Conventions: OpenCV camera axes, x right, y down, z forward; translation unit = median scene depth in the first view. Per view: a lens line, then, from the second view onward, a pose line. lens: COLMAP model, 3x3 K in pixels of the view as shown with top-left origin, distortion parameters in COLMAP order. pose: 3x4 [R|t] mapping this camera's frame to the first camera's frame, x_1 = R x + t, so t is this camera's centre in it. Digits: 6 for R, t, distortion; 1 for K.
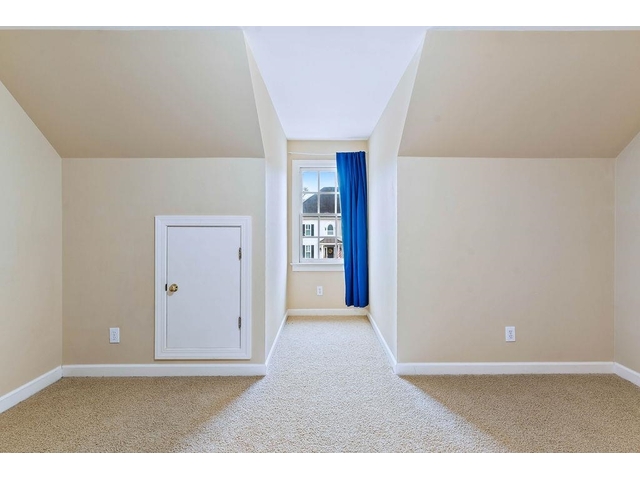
lens RADIAL K [[315.0, 0, 322.2], [0, 315.0, 228.5], [0, 0, 1]] dist [-0.001891, -0.000319]
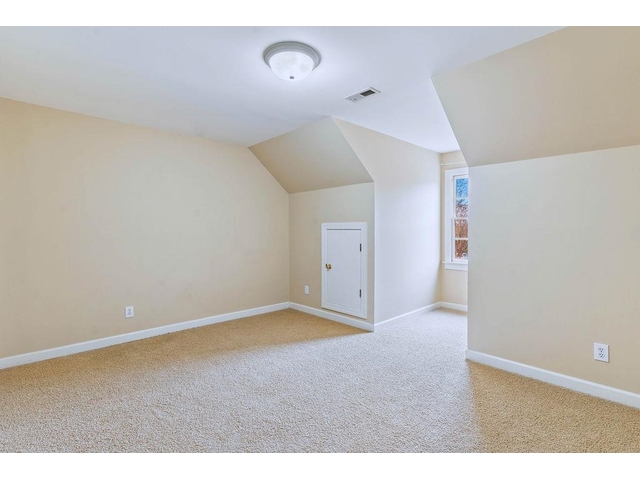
lens RADIAL K [[315.0, 0, 321.4], [0, 315.0, 235.3], [0, 0, 1]] dist [-0.001891, -0.000319]
pose [[0.684909, 0.014378, -0.728487, 0.706573], [-0.003389, 0.999857, 0.016548, -0.003435], [0.728621, -0.008865, 0.684860, -0.168578]]
